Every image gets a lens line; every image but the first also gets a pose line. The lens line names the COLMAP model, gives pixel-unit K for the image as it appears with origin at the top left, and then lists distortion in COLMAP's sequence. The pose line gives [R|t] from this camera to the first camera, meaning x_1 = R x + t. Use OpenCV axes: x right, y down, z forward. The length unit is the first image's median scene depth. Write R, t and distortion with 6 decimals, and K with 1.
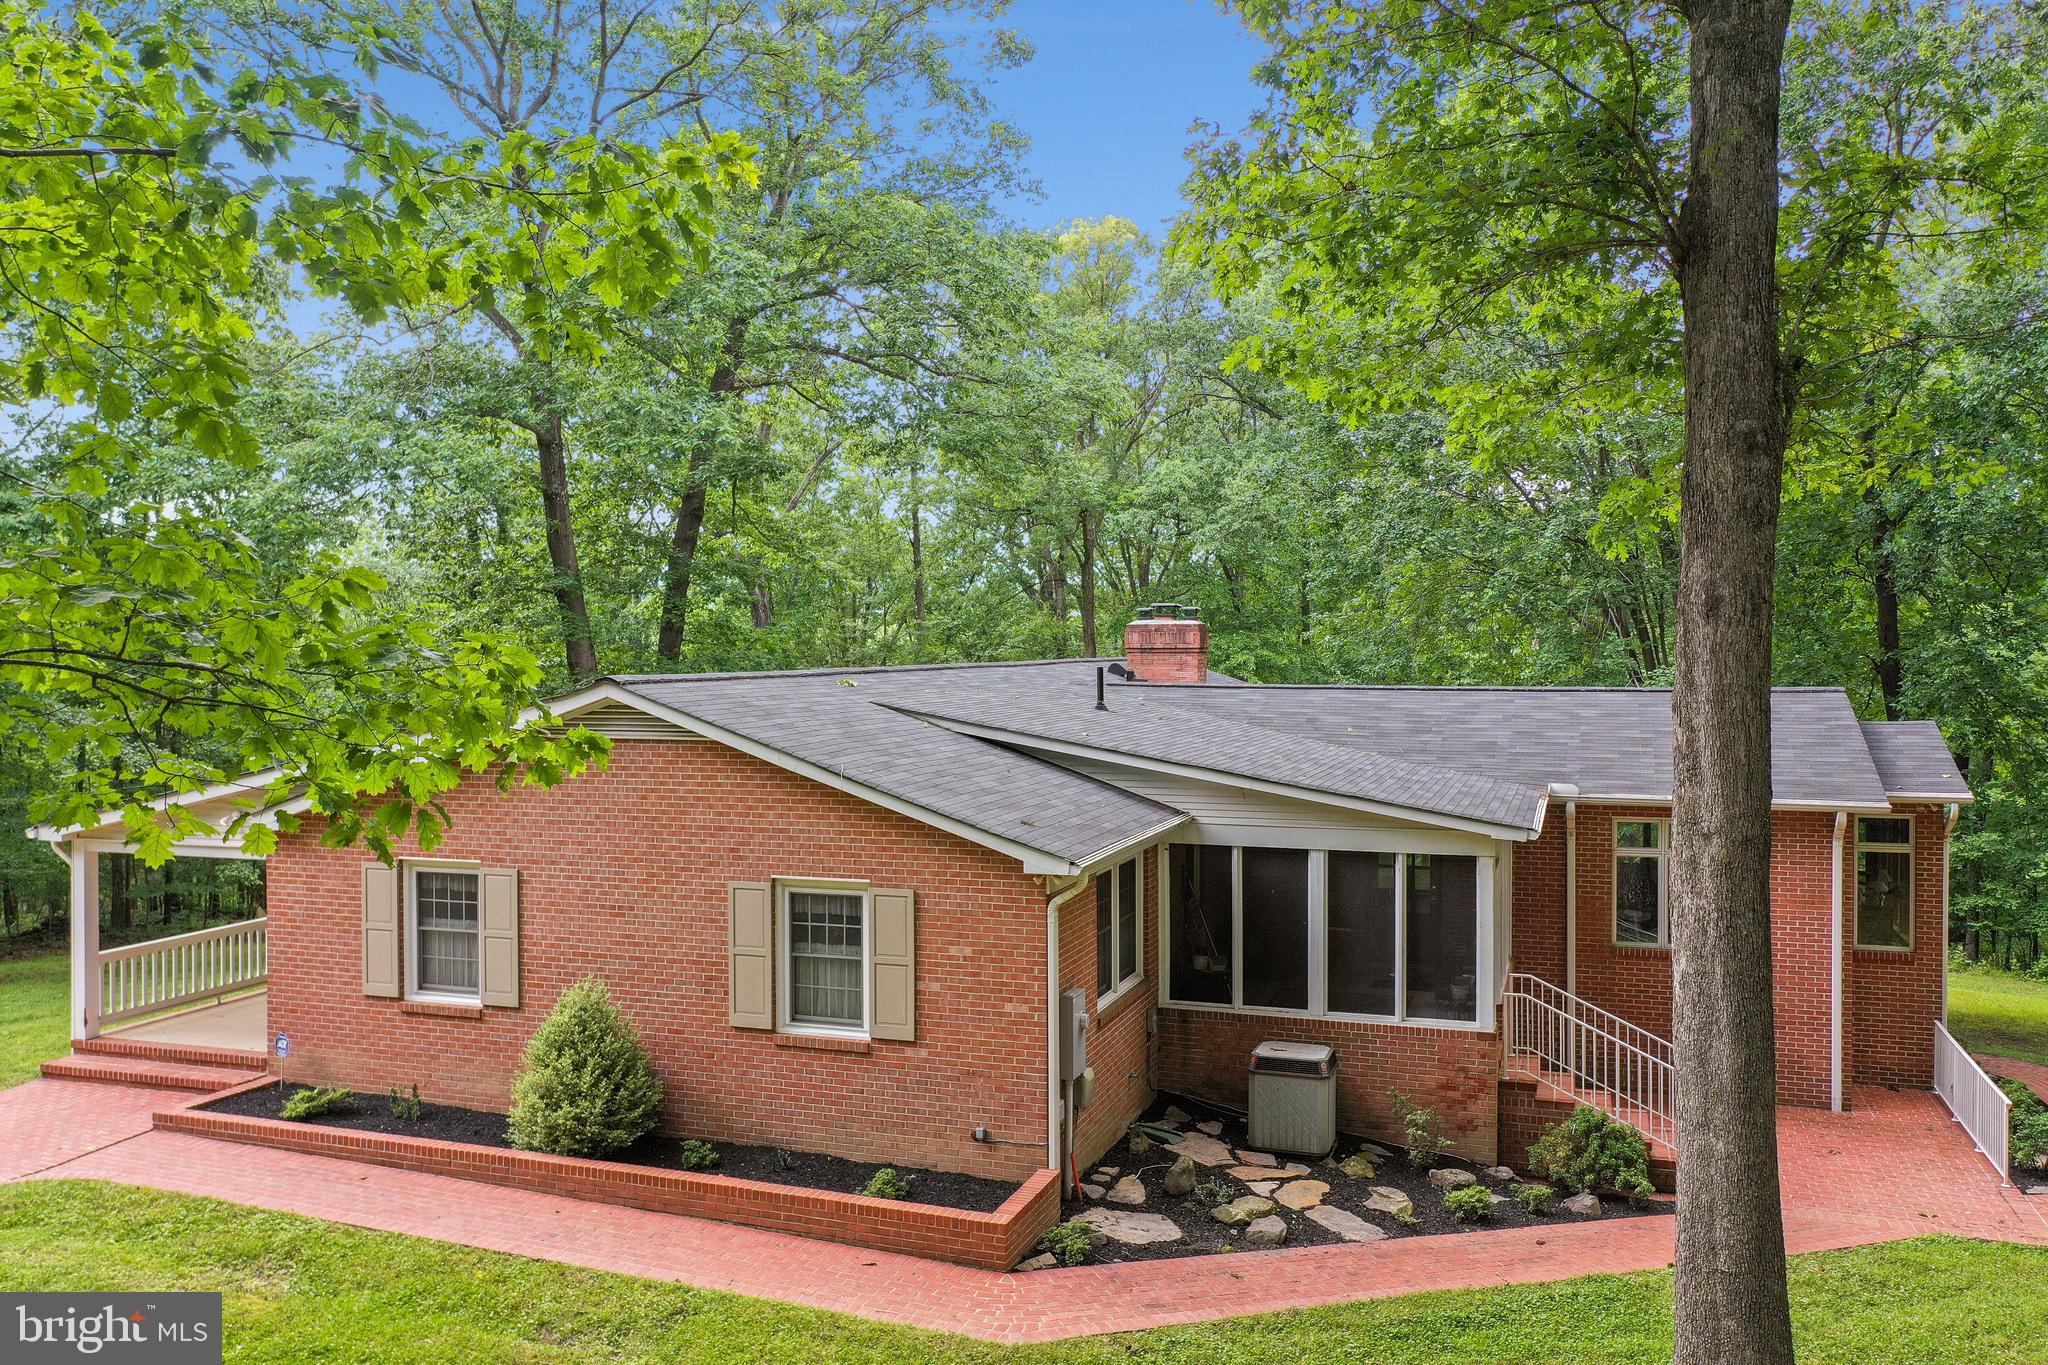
lens RADIAL K [[1624.4, 0, 1024.0], [0, 1624.4, 682.5], [0, 0, 1]] dist [0.003528, 0.002324]
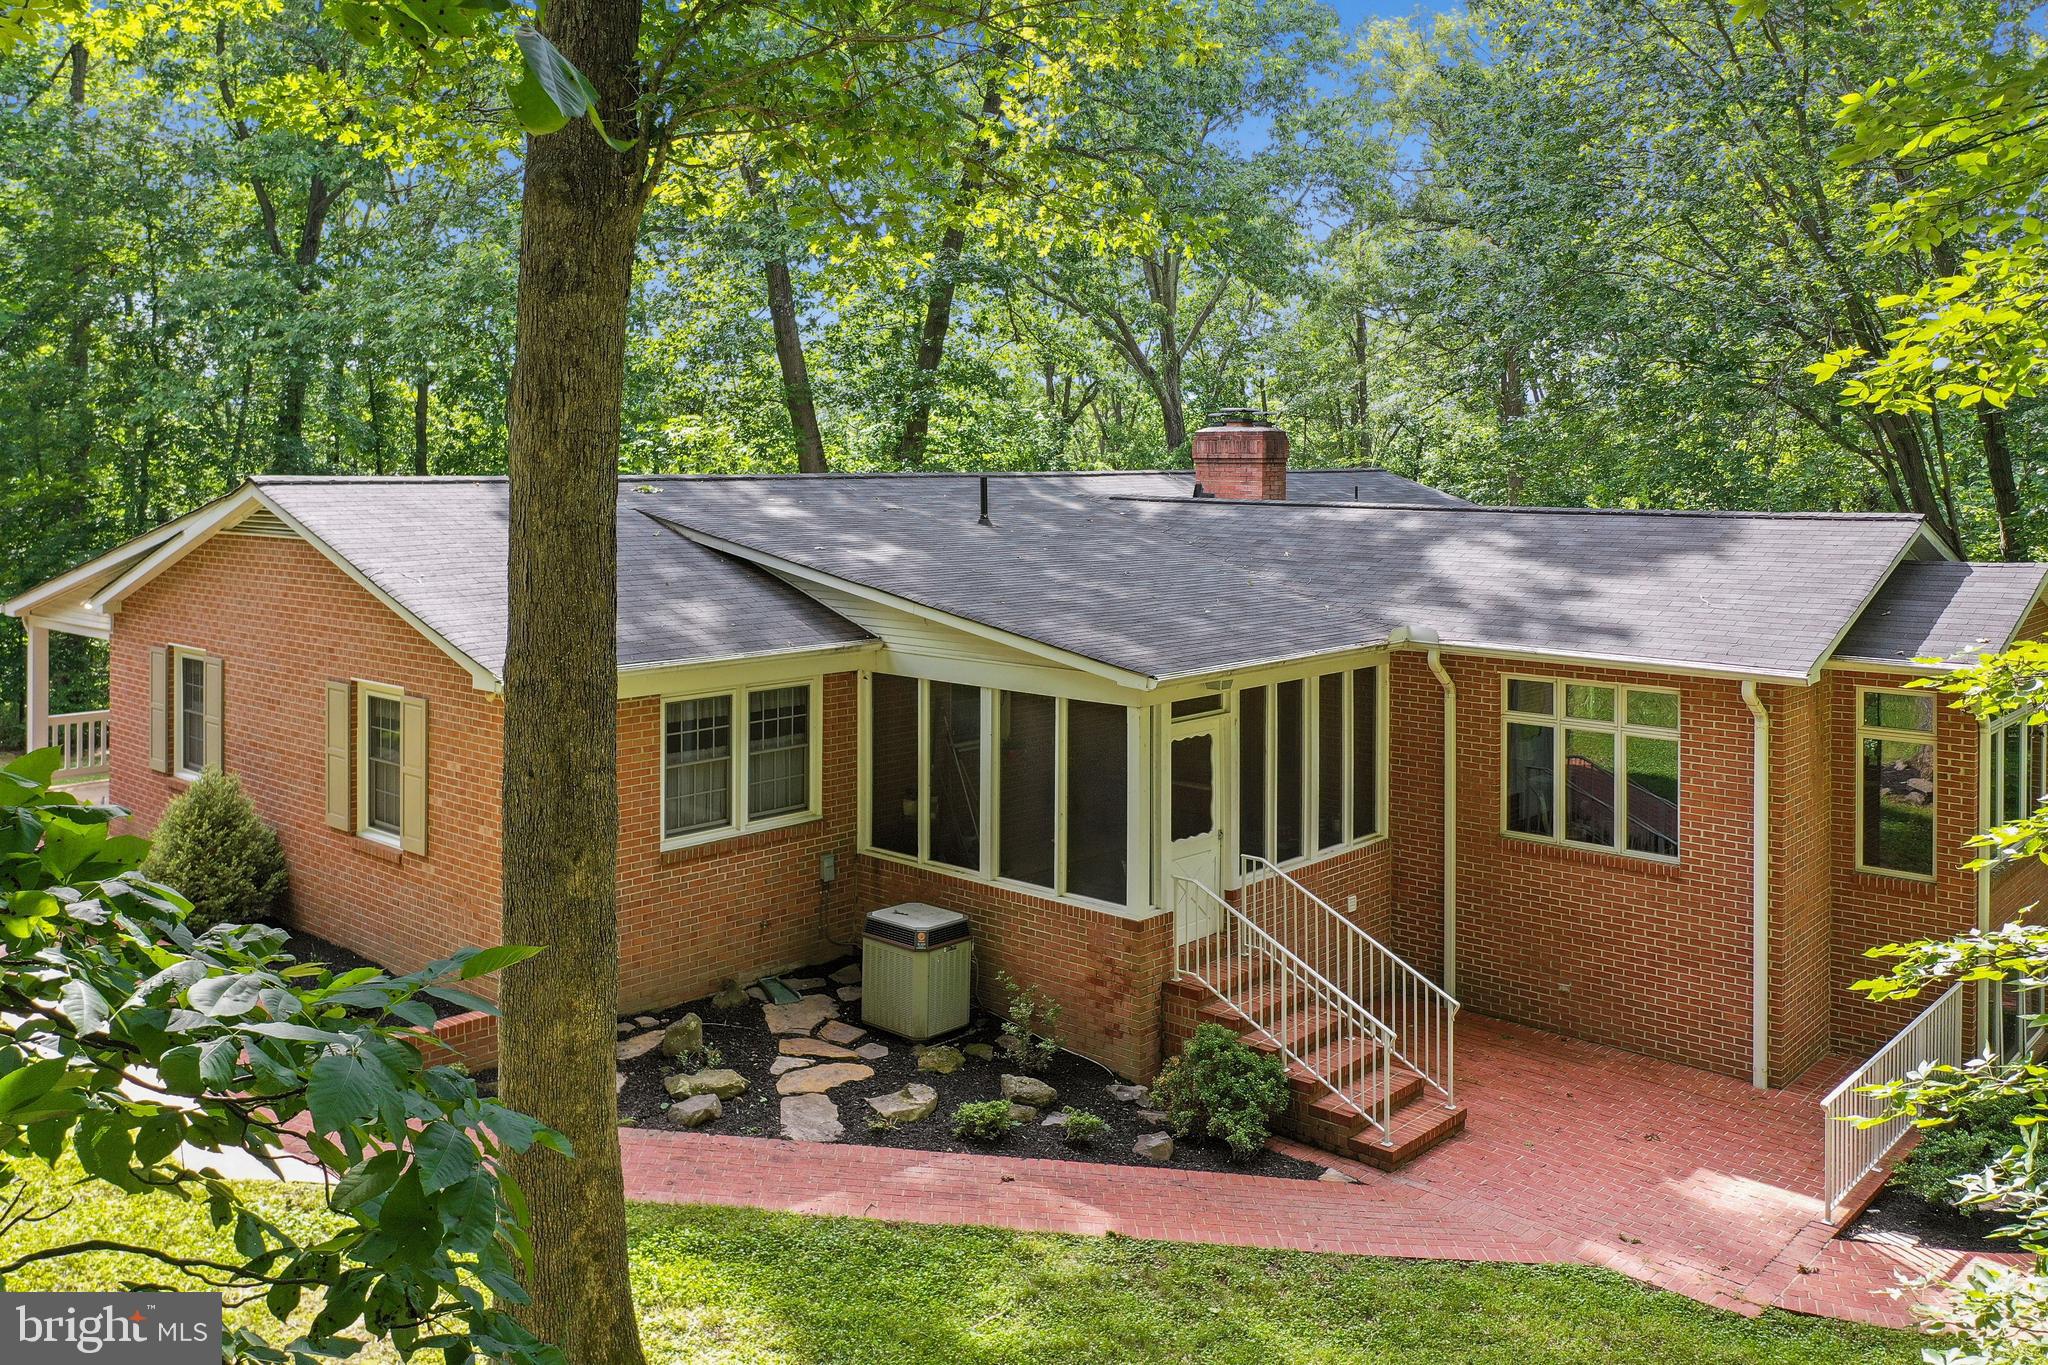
lens RADIAL K [[1655.4, 0, 1017.2], [0, 1655.4, 476.8], [0, 0, 1]] dist [-0.005737, -0.000743]
pose [[0.913181, 0.008496, -0.407466, 0.561195], [-0.013585, 0.999862, -0.009596, -0.001372], [0.407328, 0.014298, 0.913170, 0.201194]]
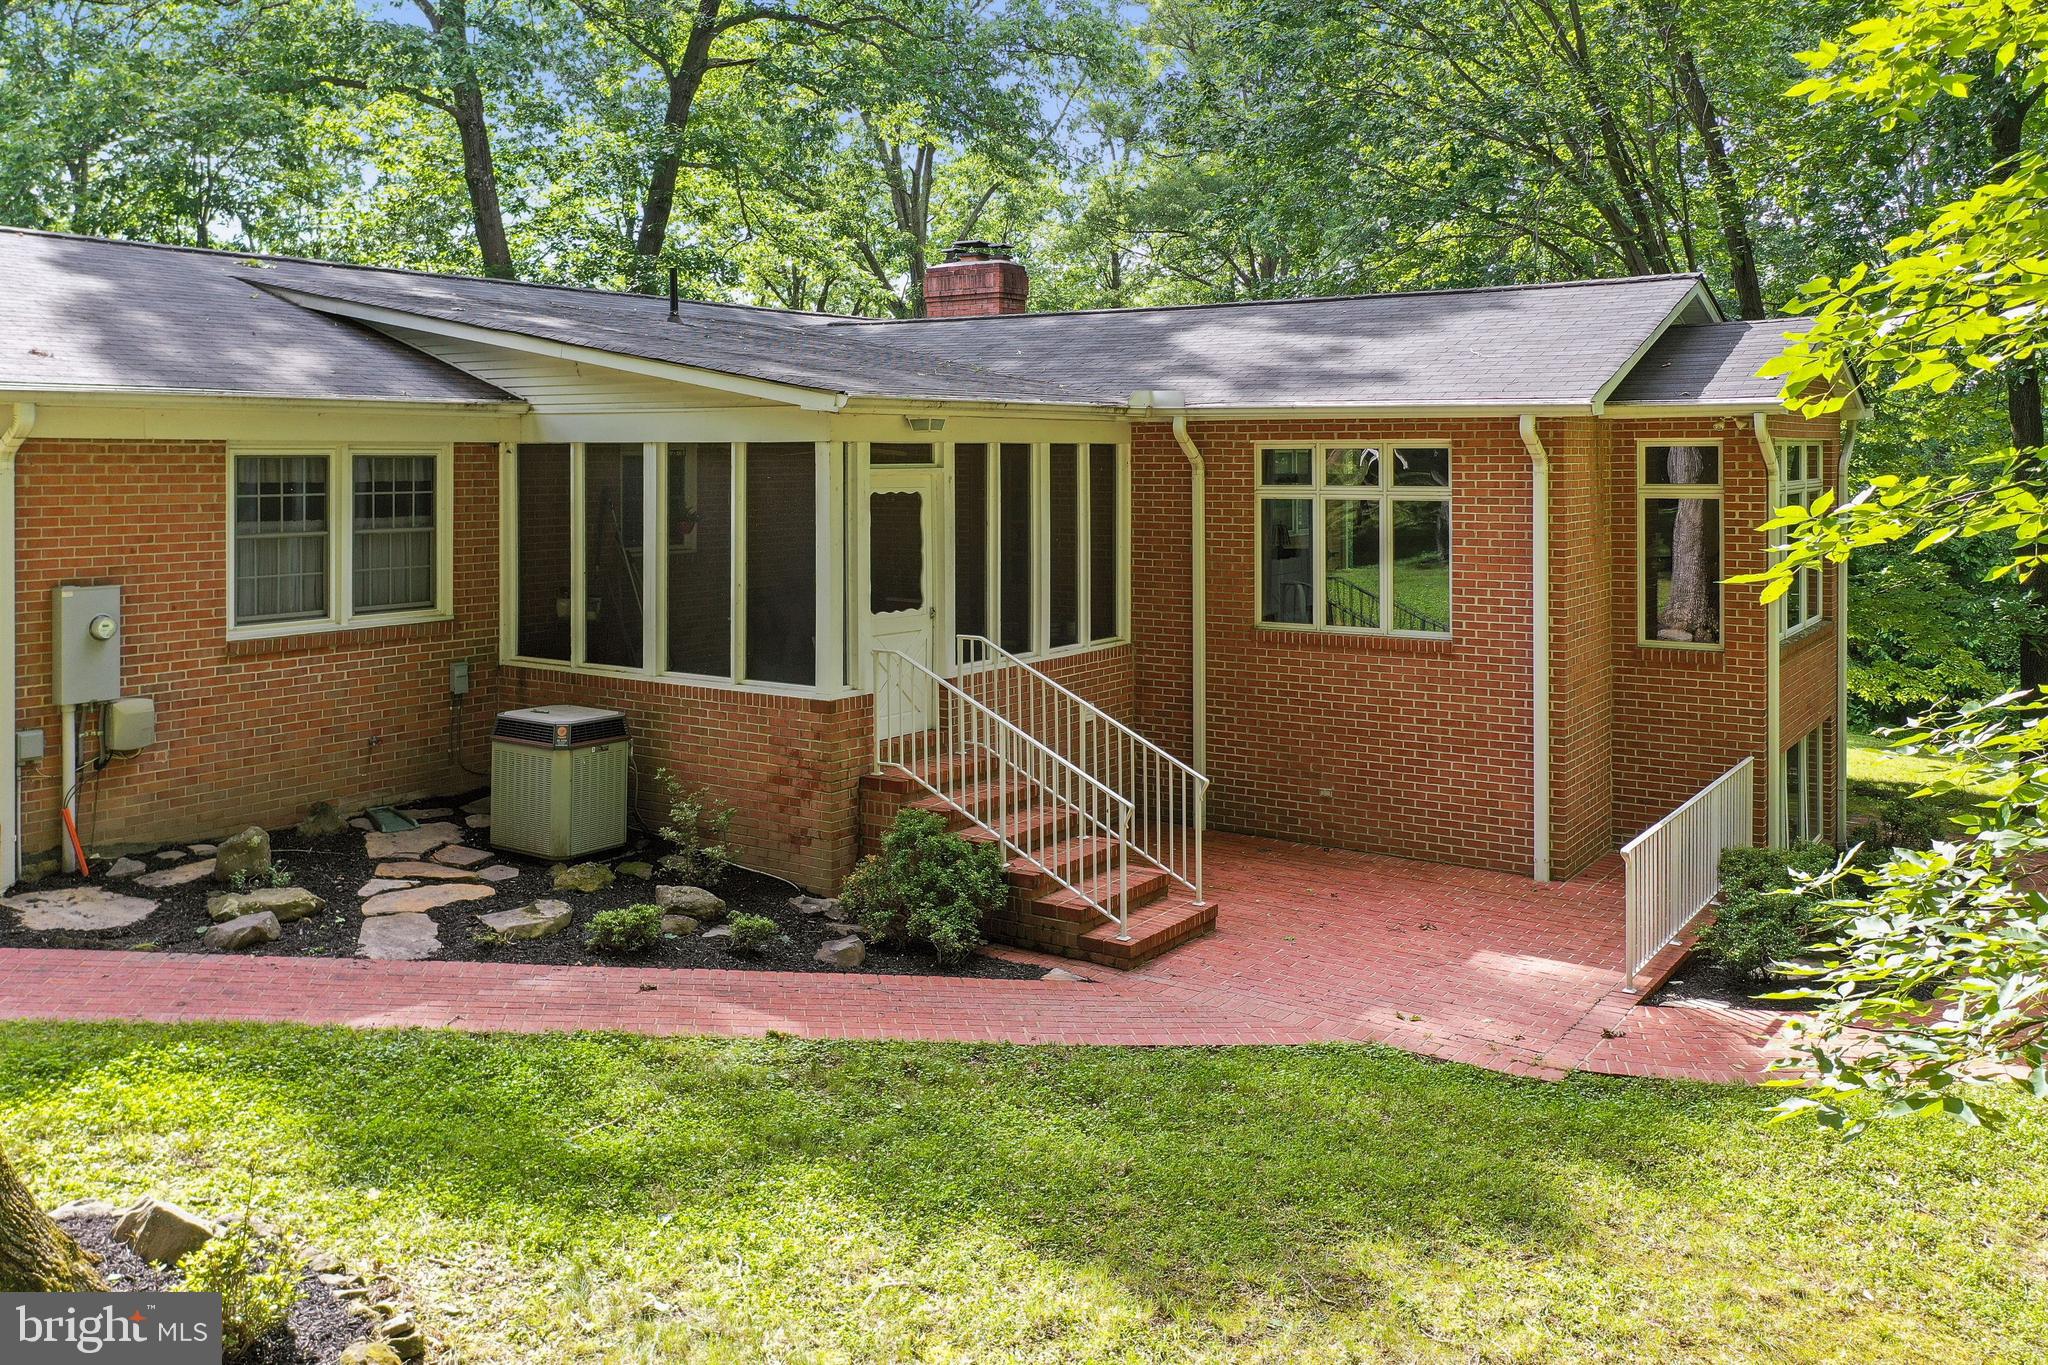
lens RADIAL K [[1655.4, 0, 1017.2], [0, 1655.4, 476.8], [0, 0, 1]] dist [-0.005737, -0.000743]
pose [[0.961722, 0.003931, -0.274000, 0.542580], [-0.007473, 0.999901, -0.011884, 0.126772], [0.273926, 0.013476, 0.961656, 0.347662]]
